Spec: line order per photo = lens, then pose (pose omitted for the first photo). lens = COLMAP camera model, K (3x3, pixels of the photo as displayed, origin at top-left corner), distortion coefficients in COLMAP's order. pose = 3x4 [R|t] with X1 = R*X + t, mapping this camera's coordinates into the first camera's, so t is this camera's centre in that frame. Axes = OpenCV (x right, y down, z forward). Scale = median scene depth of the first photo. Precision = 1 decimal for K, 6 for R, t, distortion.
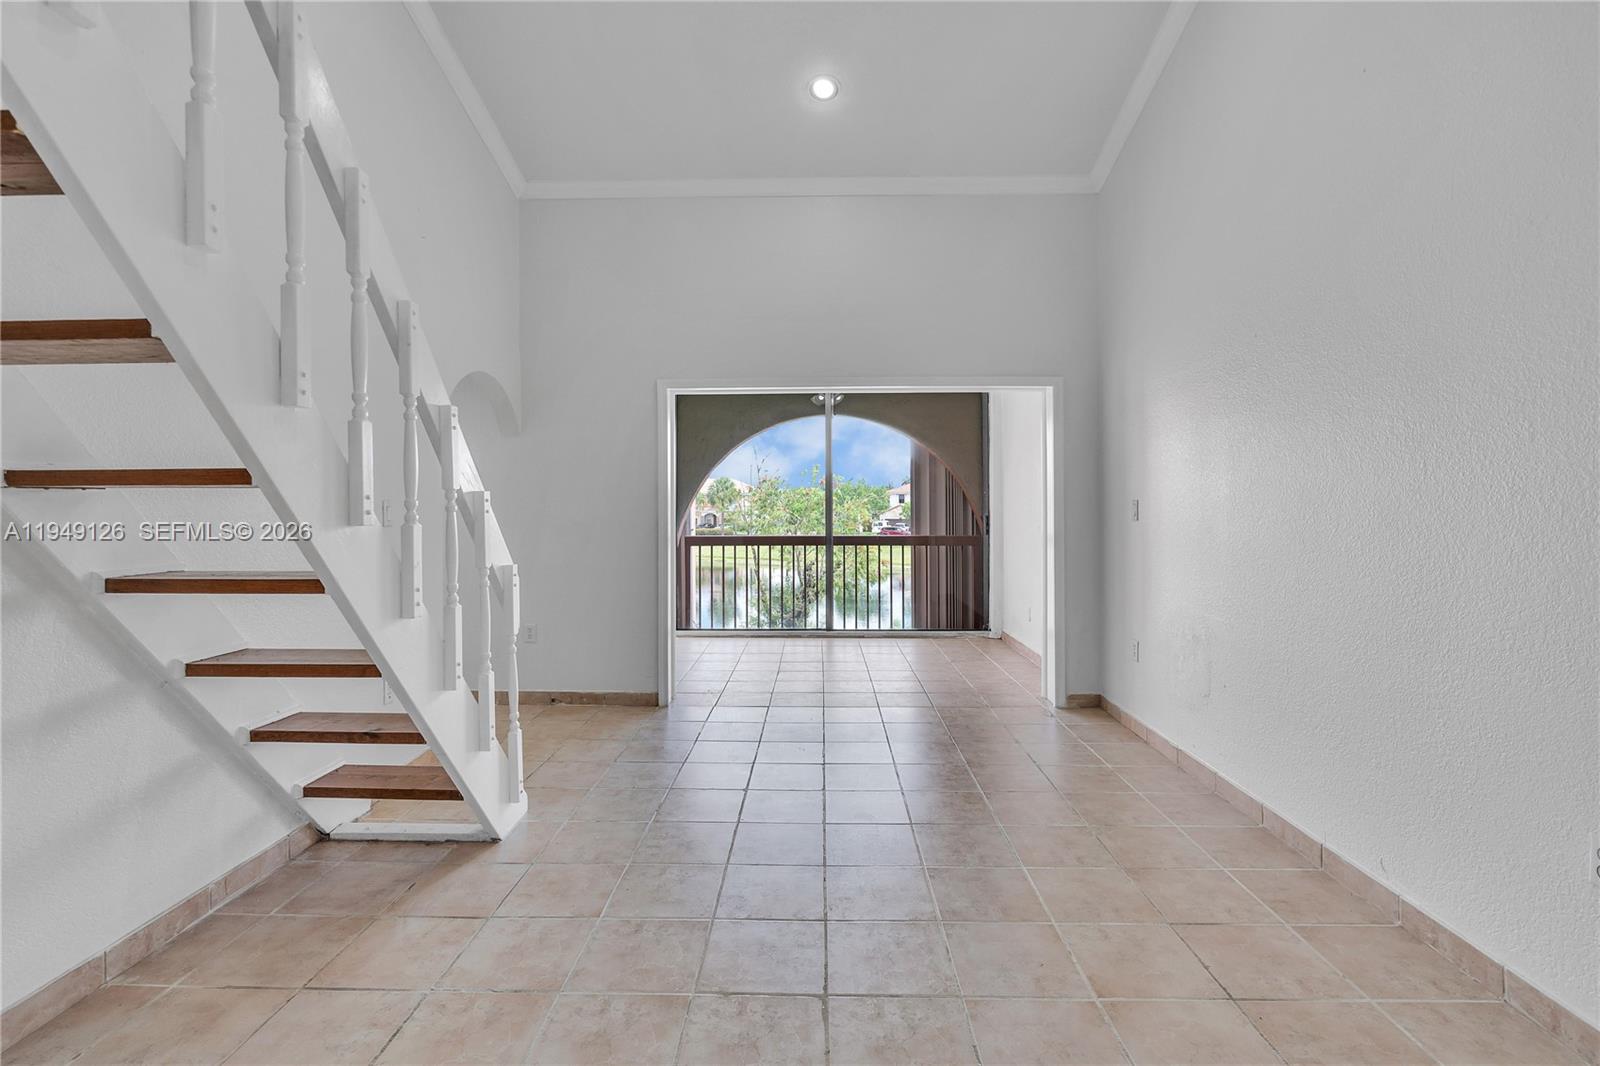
lens RADIAL K [[767.7, 0, 794.6], [0, 767.7, 495.9], [0, 0, 1]] dist [0.000088, 0.000050]
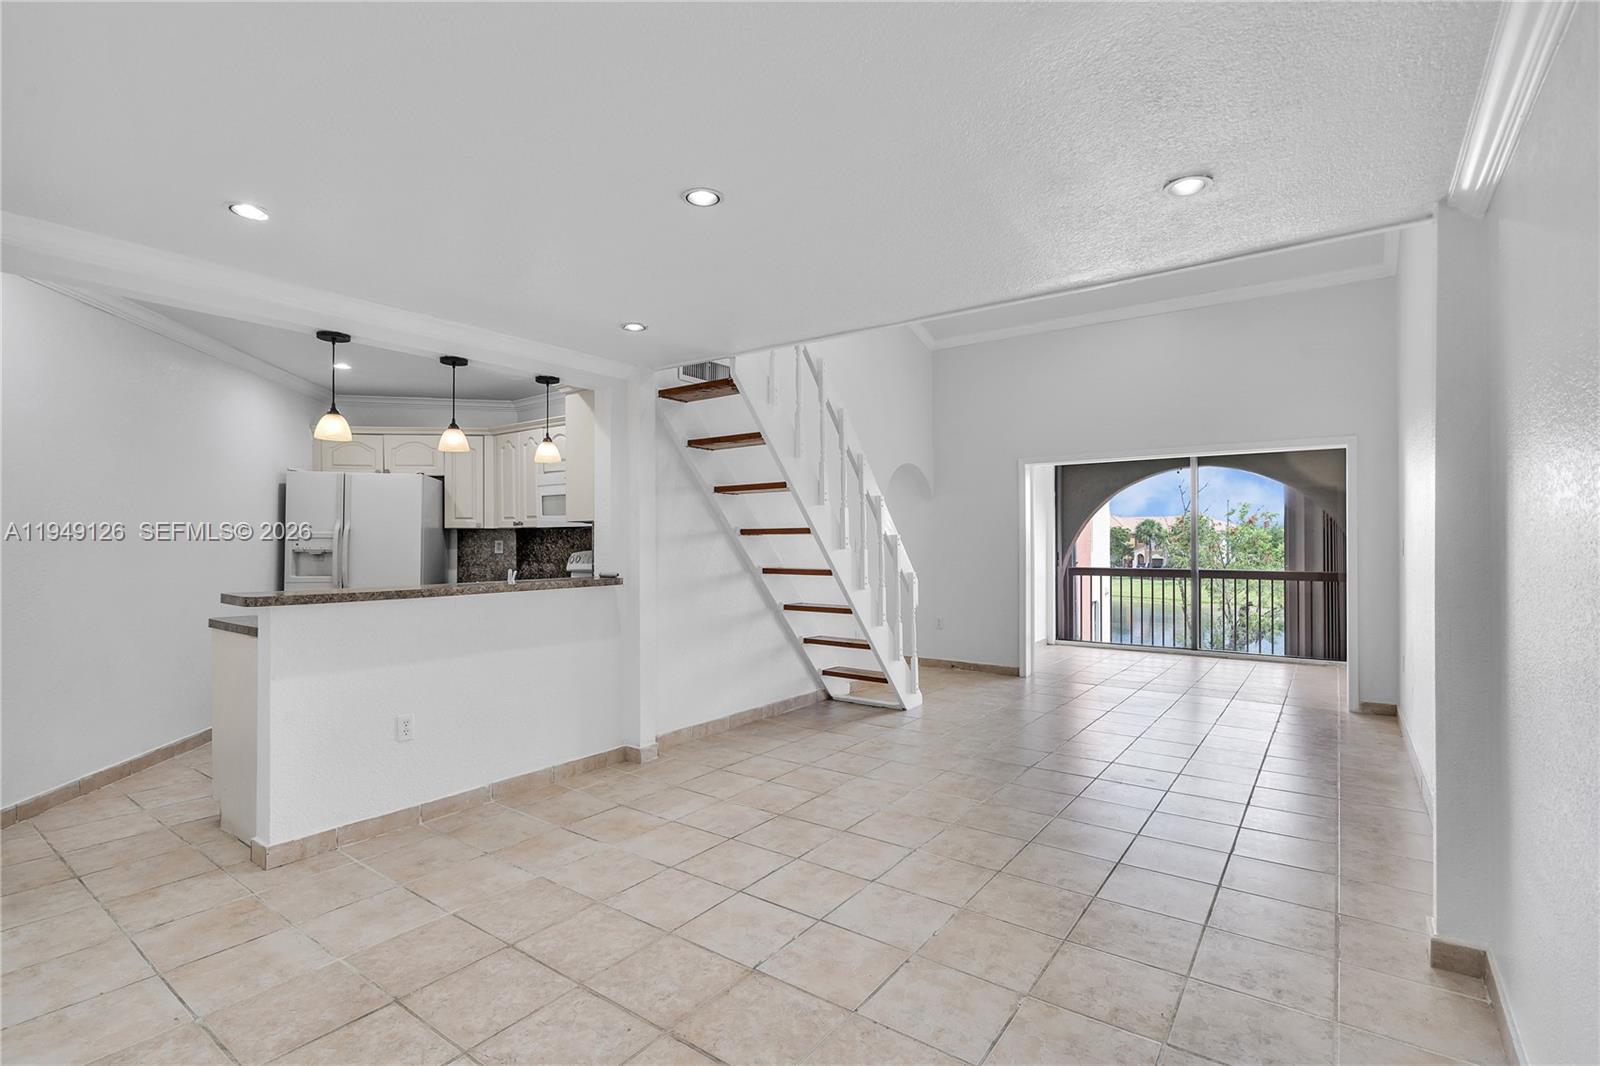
lens RADIAL K [[731.7, 0, 790.6], [0, 731.7, 537.2], [0, 0, 1]] dist [0.001395, 0.000191]
pose [[0.830118, -0.000207, -0.557587, 0.447731], [0.002442, 0.999992, 0.003264, -0.005905], [0.557582, -0.004071, 0.830112, -0.779755]]
